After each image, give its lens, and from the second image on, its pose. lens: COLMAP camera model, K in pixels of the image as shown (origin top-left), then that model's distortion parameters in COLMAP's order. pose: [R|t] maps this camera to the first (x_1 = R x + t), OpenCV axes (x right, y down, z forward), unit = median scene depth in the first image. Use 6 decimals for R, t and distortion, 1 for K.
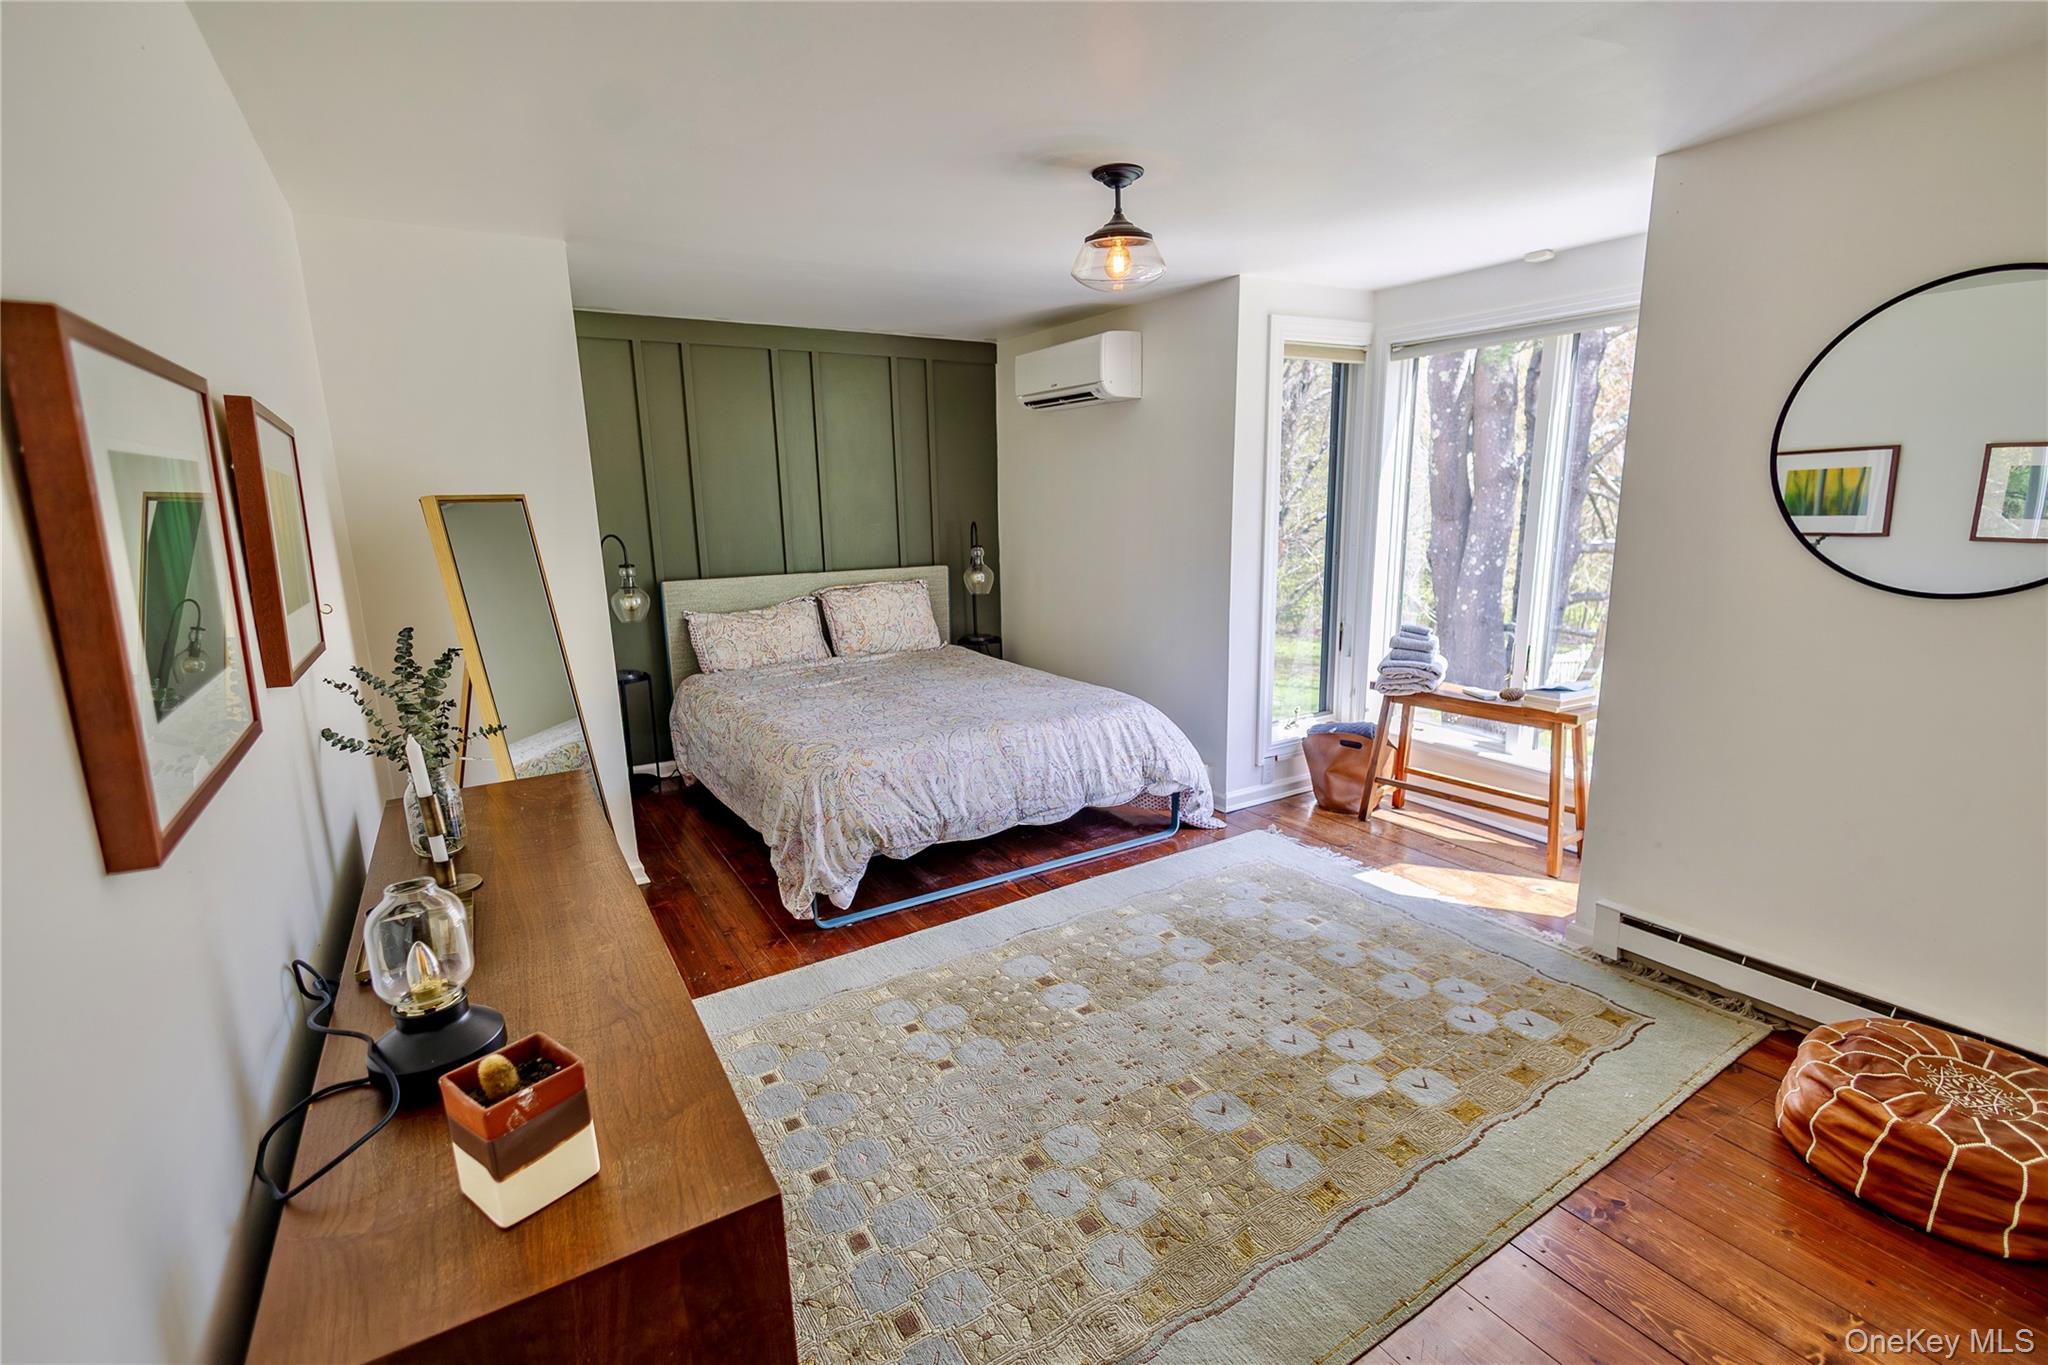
lens RADIAL K [[955.6, 0, 1010.5], [0, 955.6, 681.2], [0, 0, 1]] dist [0.014906, -0.000697]
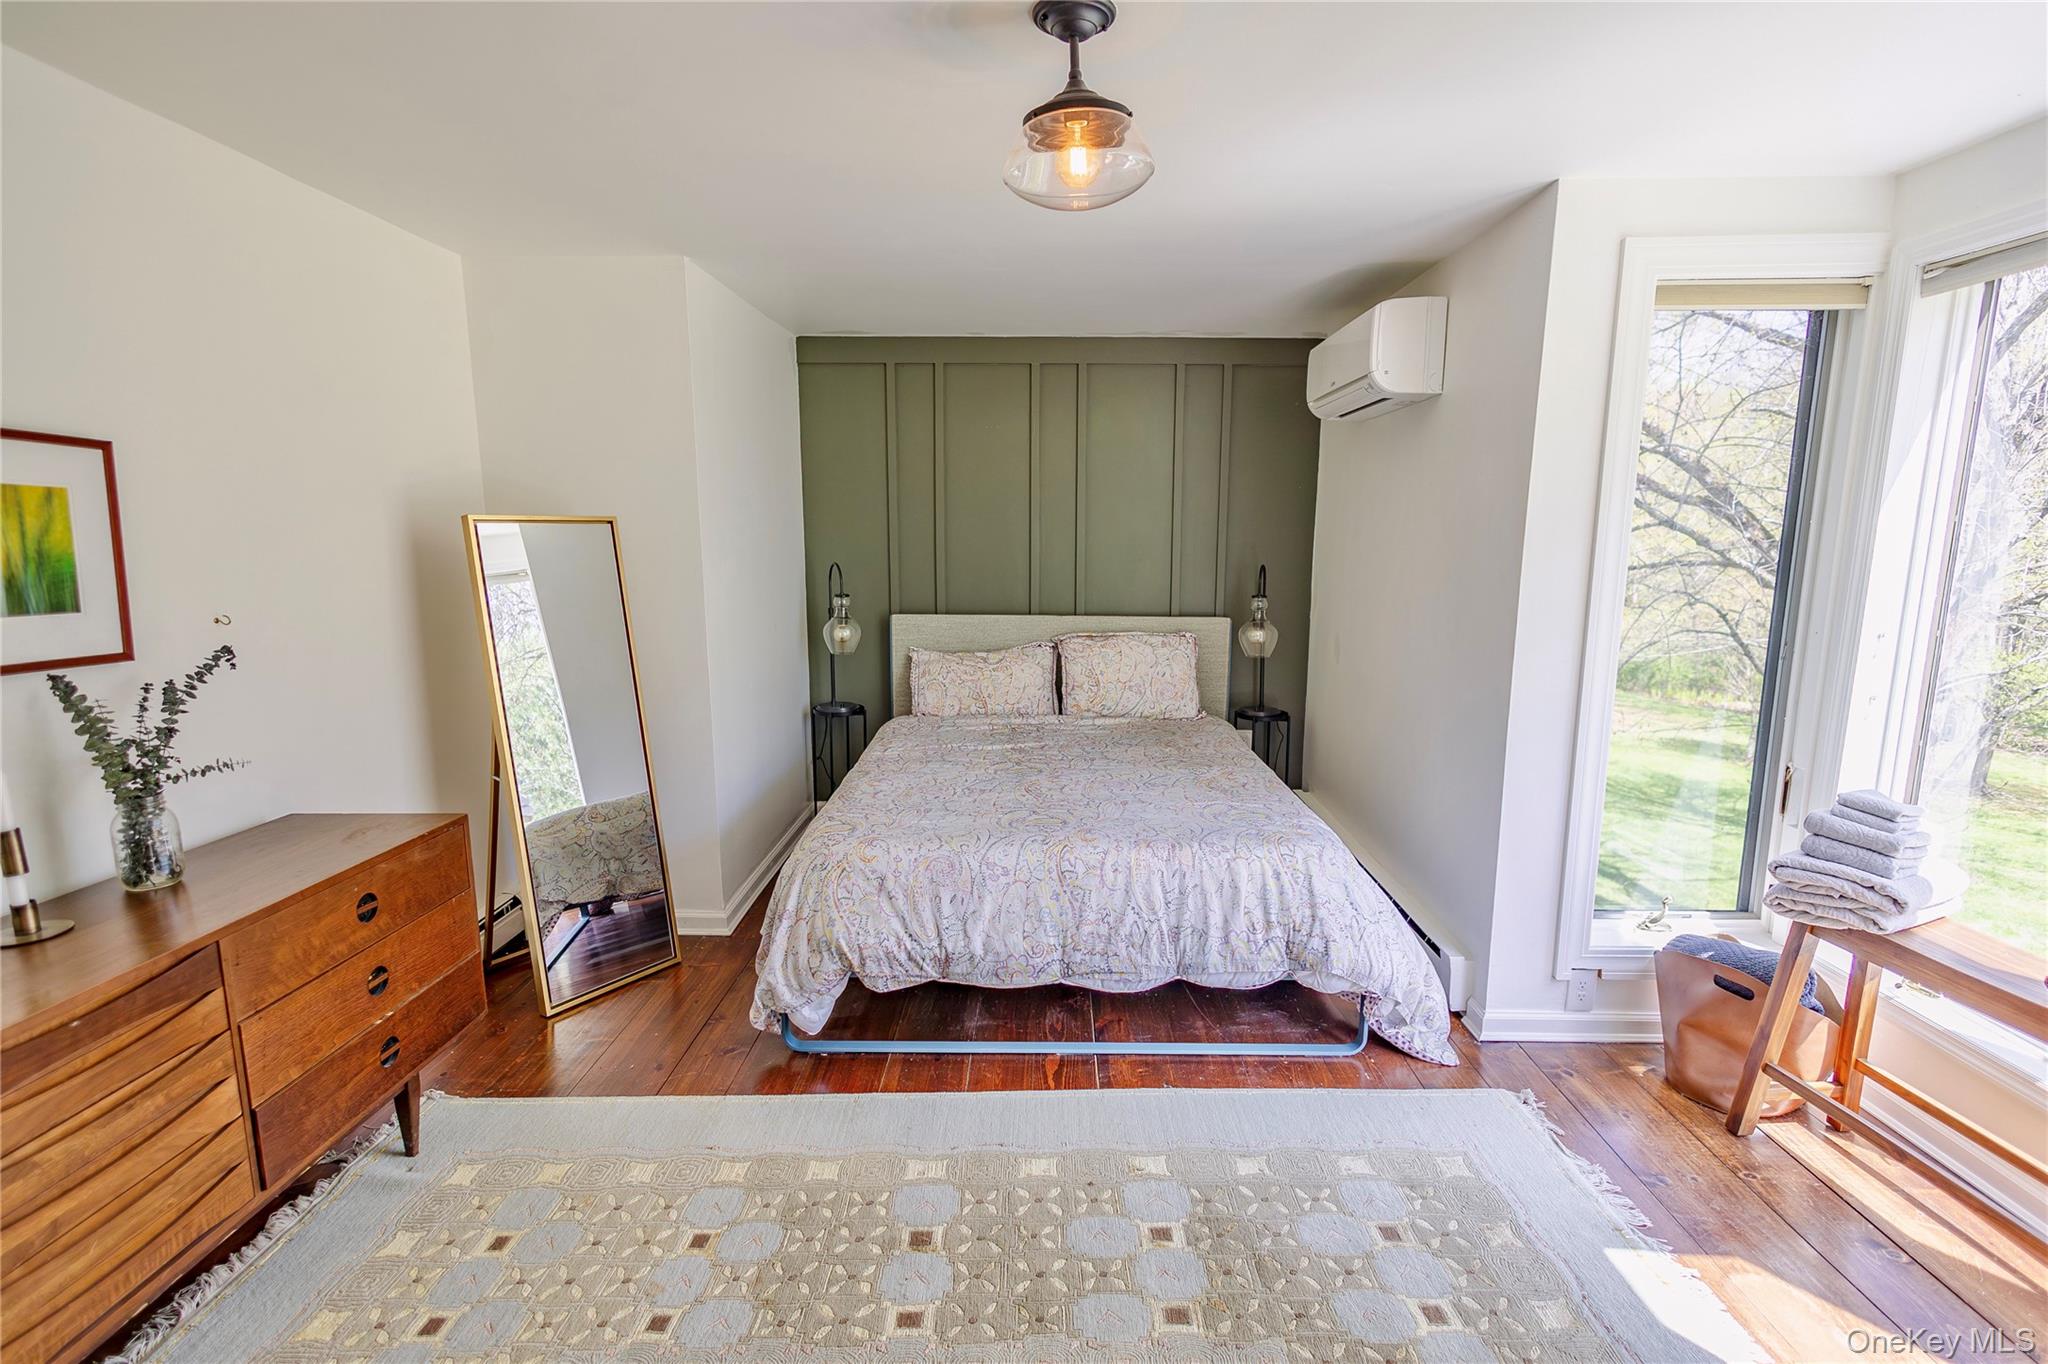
lens RADIAL K [[955.6, 0, 1028.6], [0, 955.6, 681.9], [0, 0, 1]] dist [0.014906, -0.000697]
pose [[0.844897, 0.104372, -0.524648, 0.298864], [-0.123477, 0.992346, -0.001433, -0.061904], [0.520483, 0.065993, 0.851318, 0.313444]]
